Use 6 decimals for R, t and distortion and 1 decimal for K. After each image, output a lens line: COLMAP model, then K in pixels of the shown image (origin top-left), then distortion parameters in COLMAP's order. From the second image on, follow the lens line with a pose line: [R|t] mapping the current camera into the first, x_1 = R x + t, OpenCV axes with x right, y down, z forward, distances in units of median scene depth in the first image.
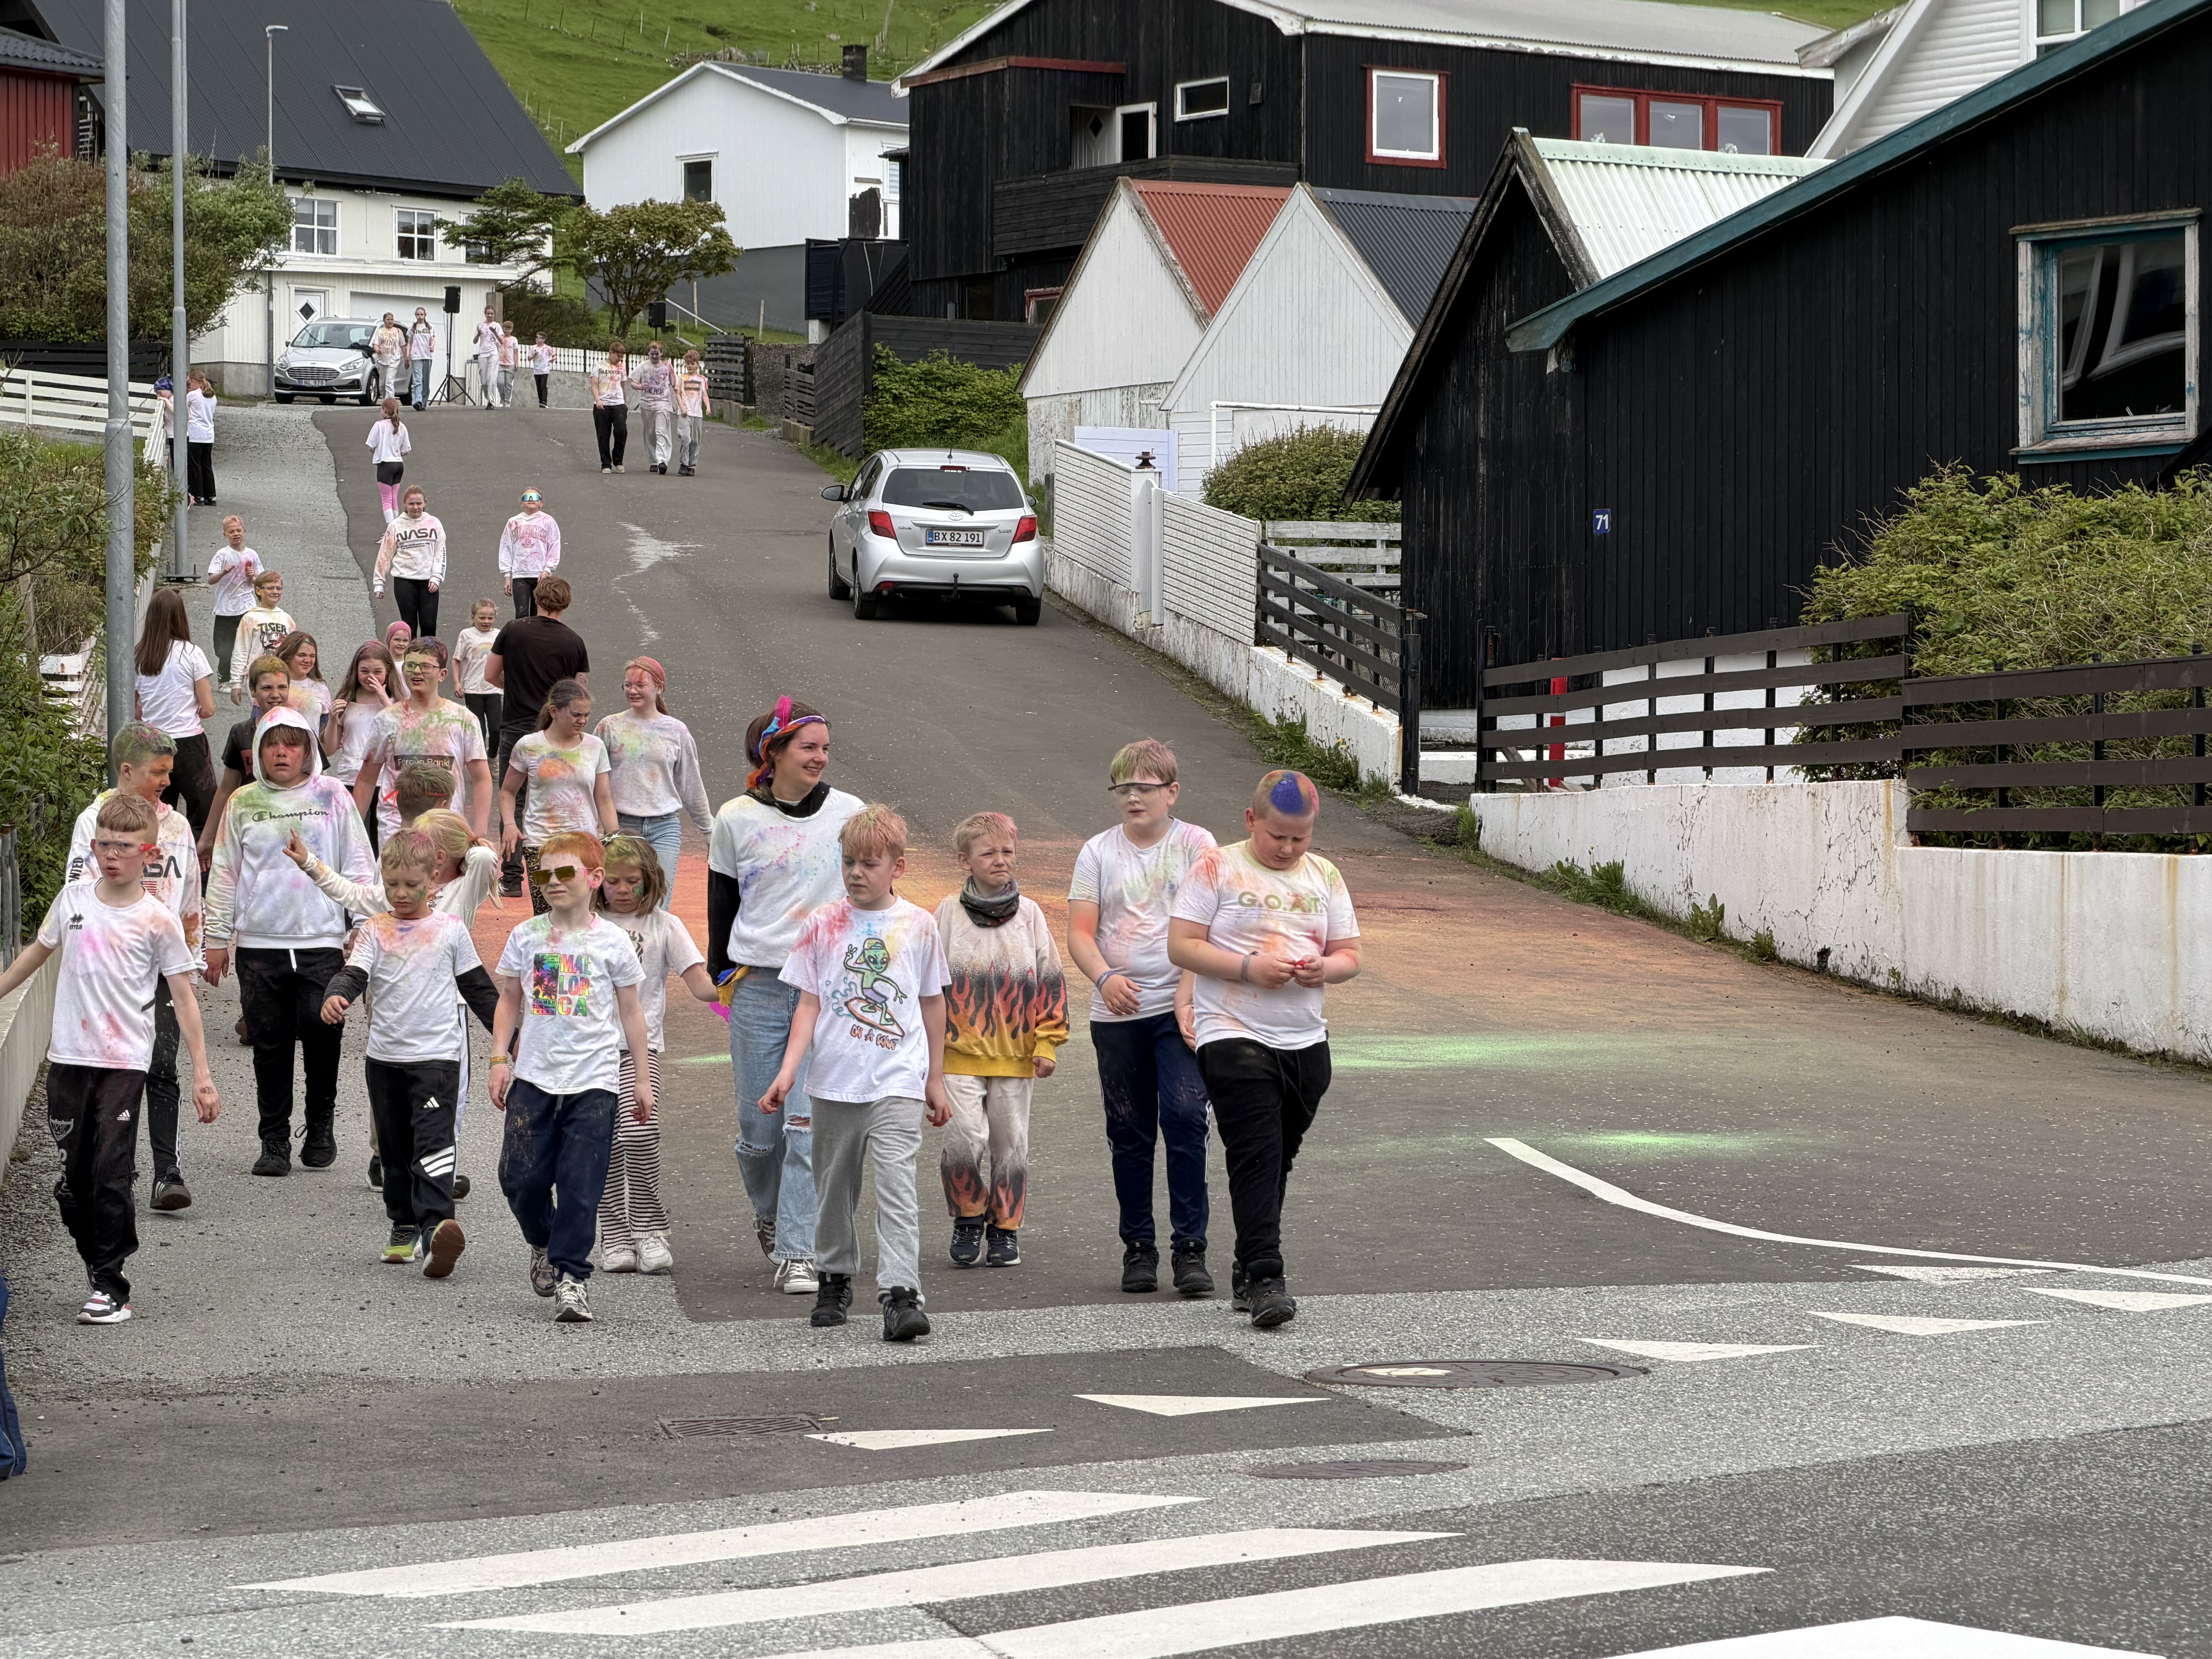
lens RADIAL K [[6717.5, 0, 1106.0], [0, 6717.5, 829.5], [0, 0, 1]] dist [0.228439, -0.685304]
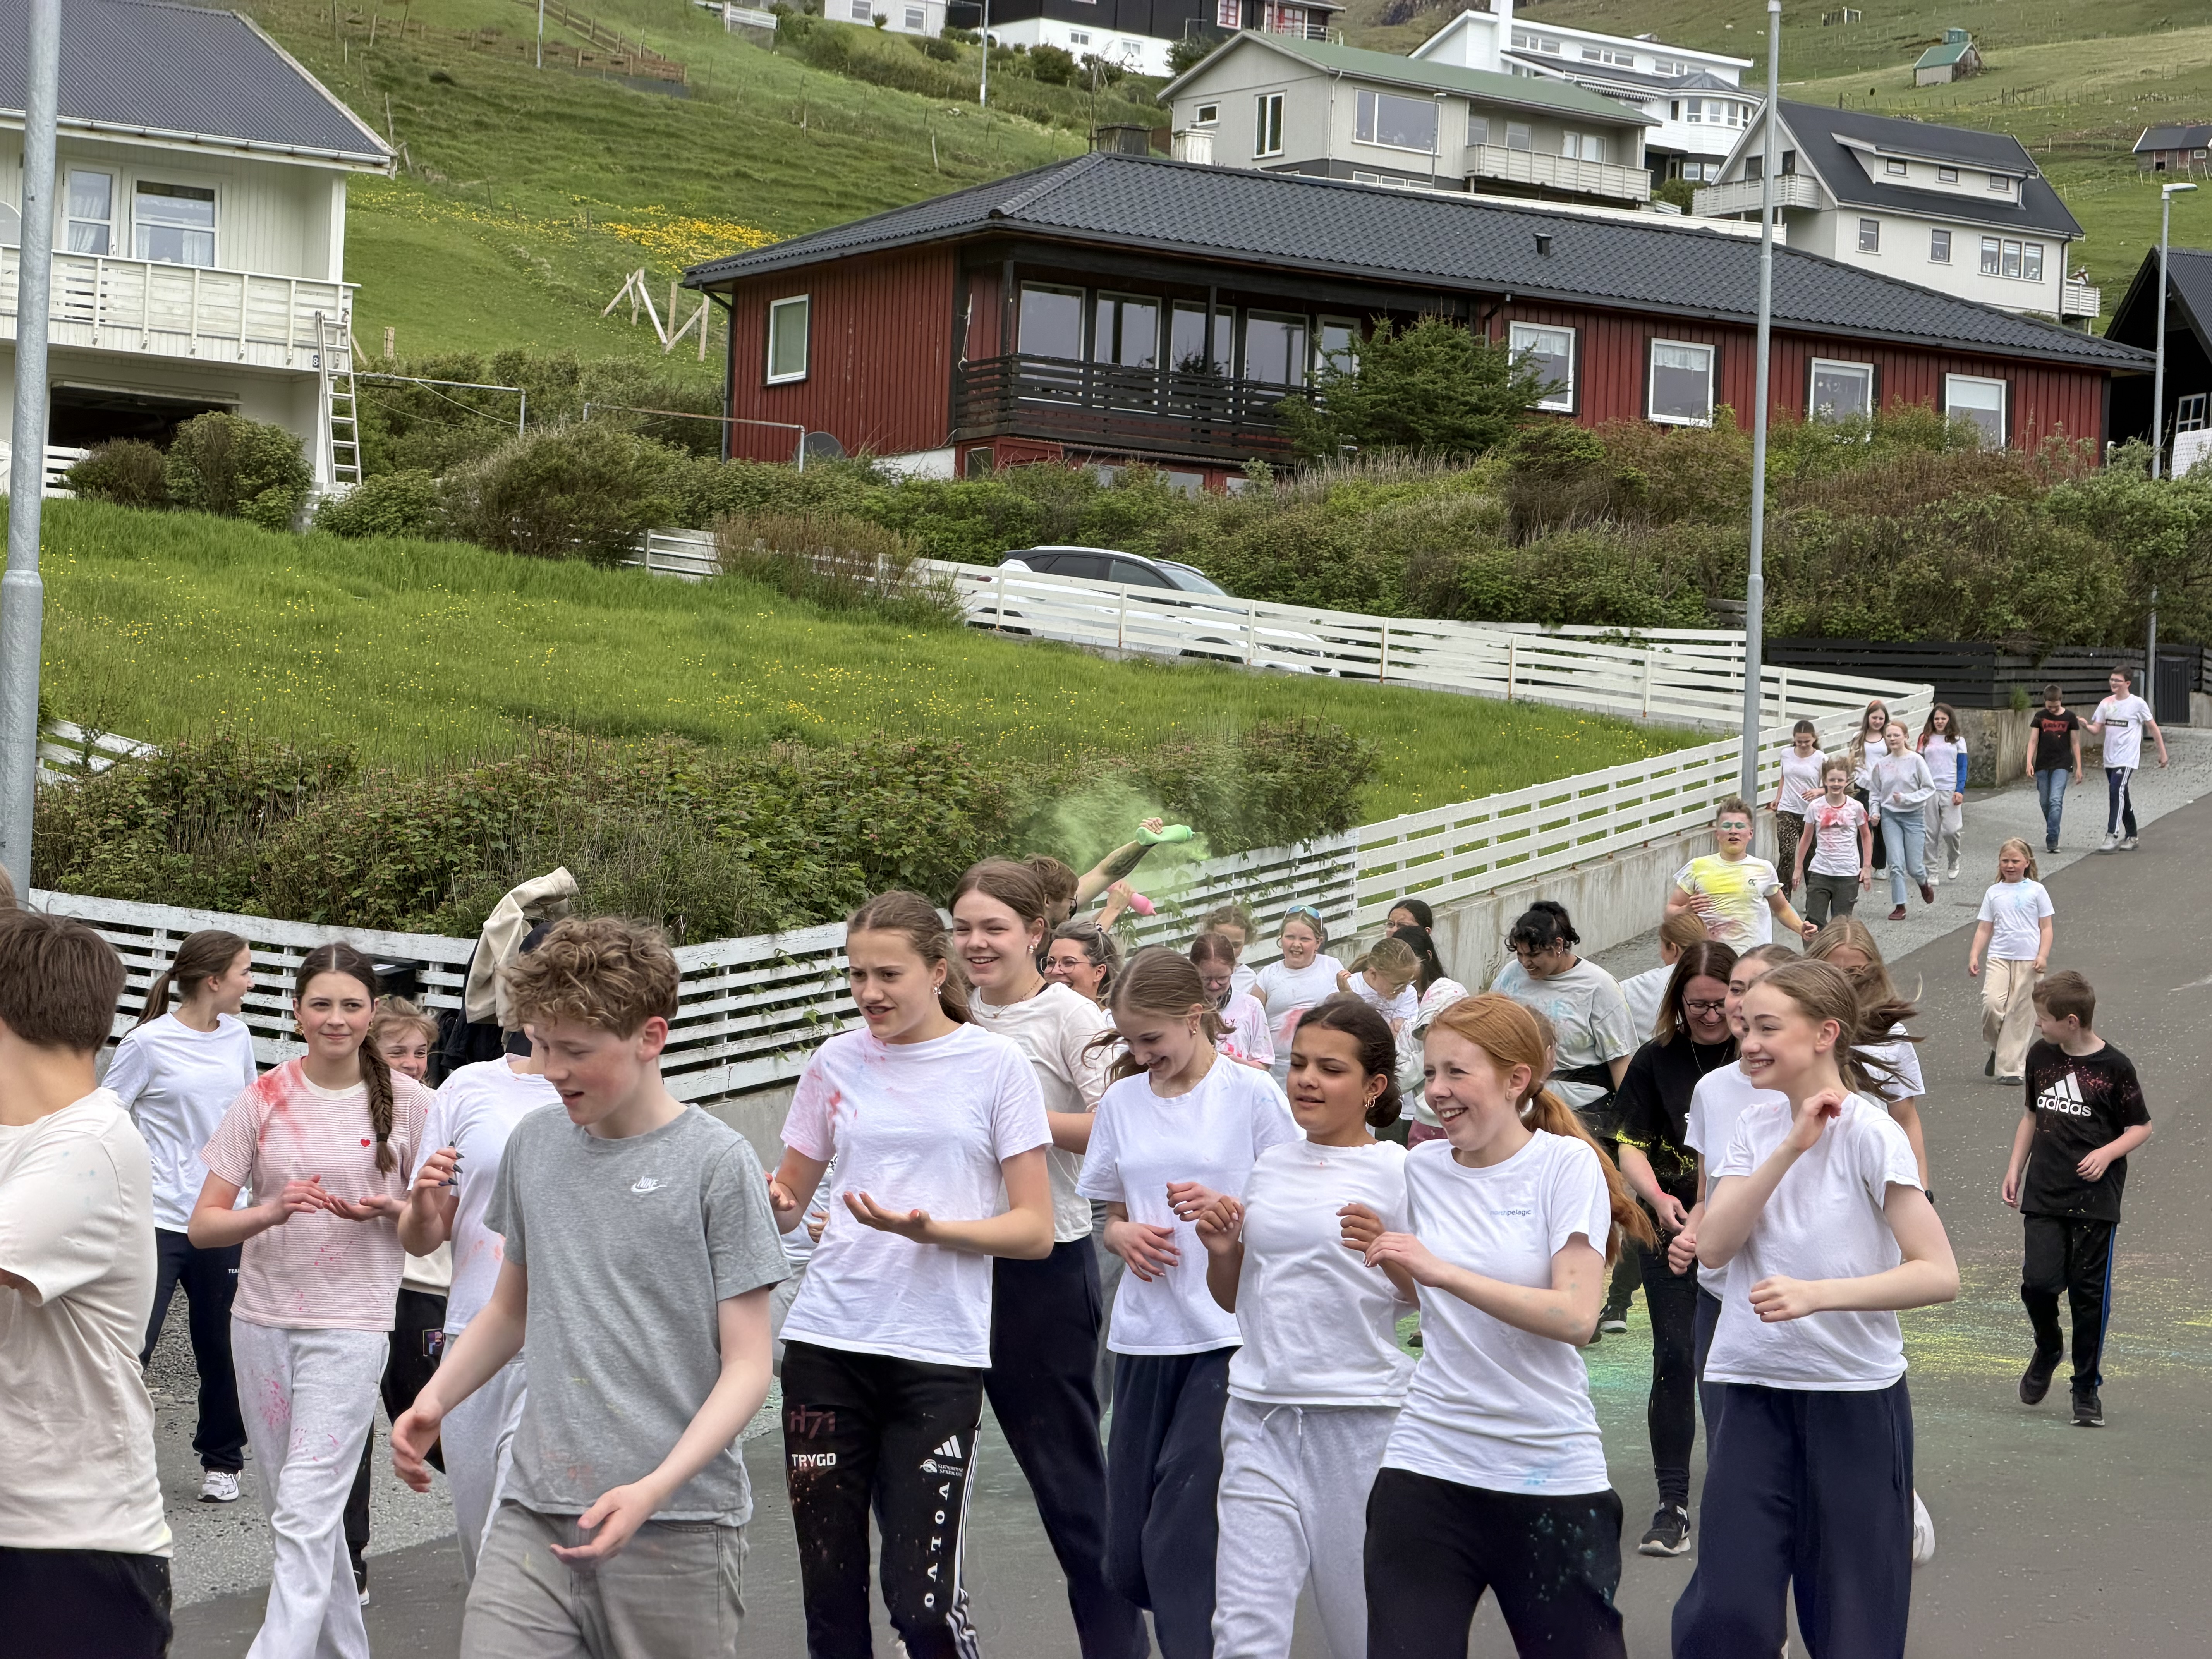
lens RADIAL K [[6609.8, 0, 1106.0], [0, 6609.8, 829.5], [0, 0, 1]] dist [0.244745, -0.456844]
pose [[0.929743, 0.019242, -0.367705, 0.133549], [-0.039002, 0.998162, -0.046383, -0.007143], [0.366137, 0.057466, 0.928785, 0.313576]]
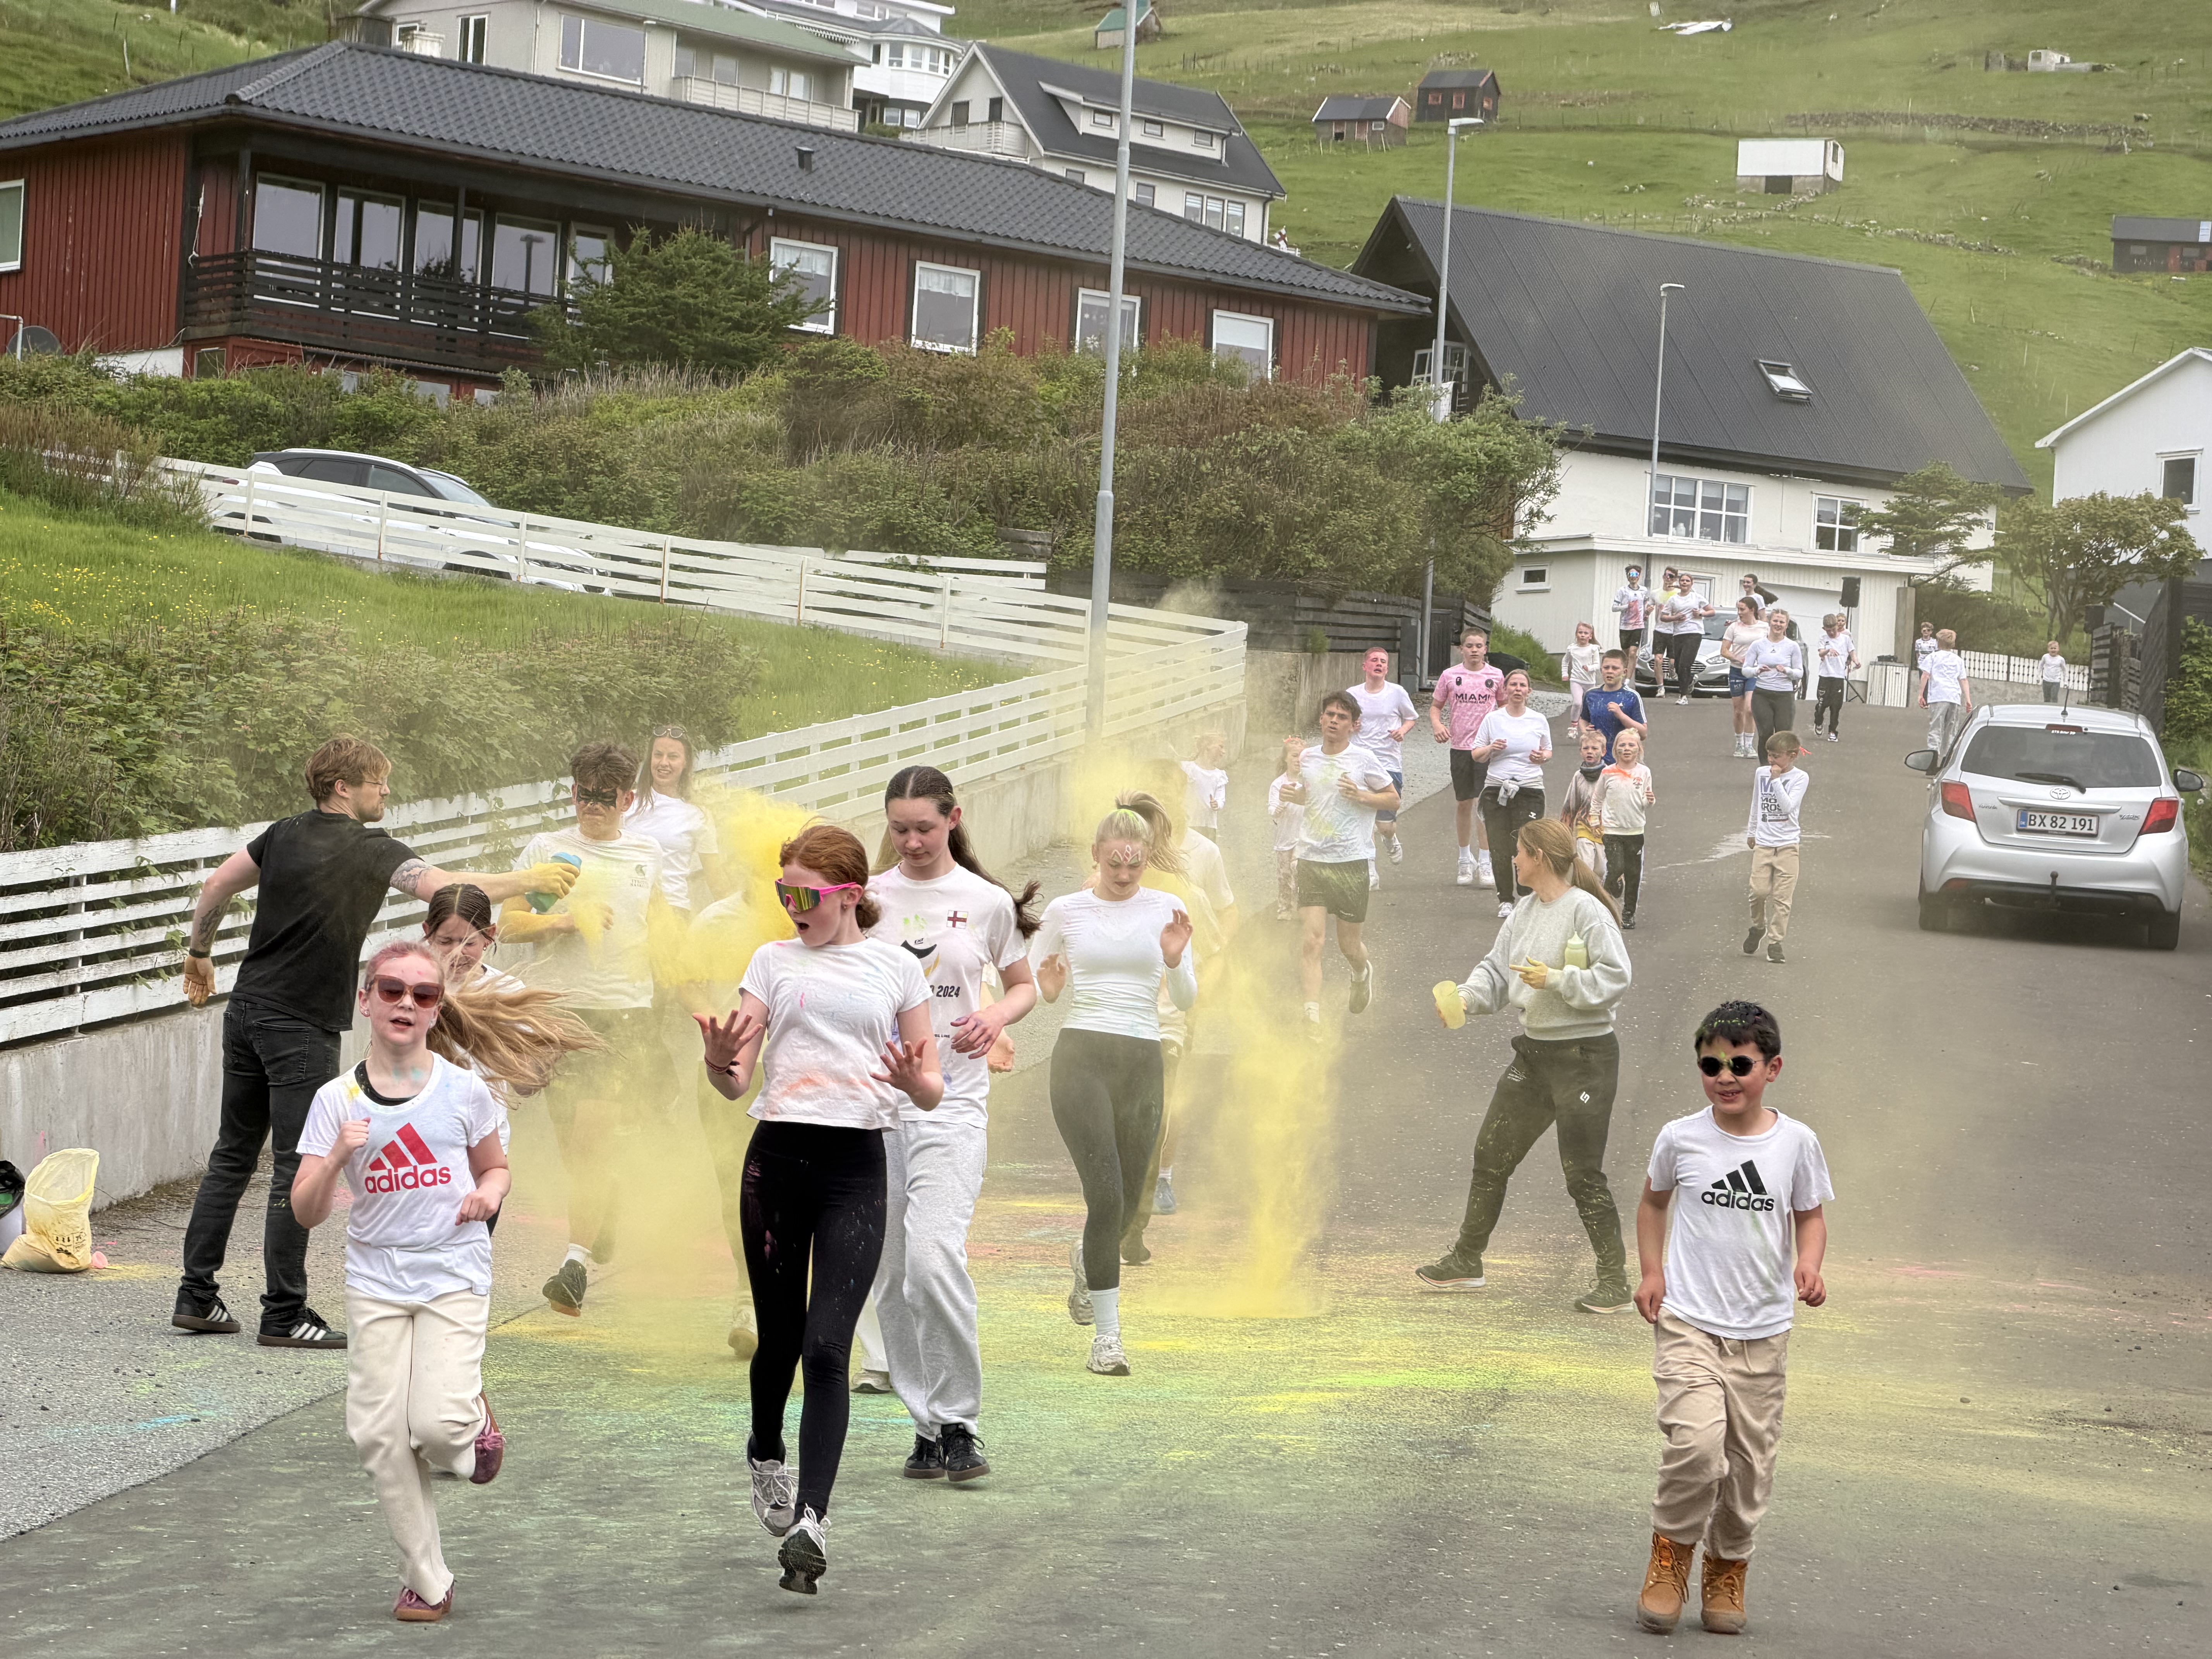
lens RADIAL K [[6603.2, 0, 1063.4], [0, 6603.2, 832.1], [0, 0, 1]] dist [0.227441, -0.239744]
pose [[0.966615, 0.044551, -0.252330, 0.076282], [-0.057555, 0.997355, -0.044389, -0.006410], [0.249685, 0.057430, 0.966623, 0.396025]]
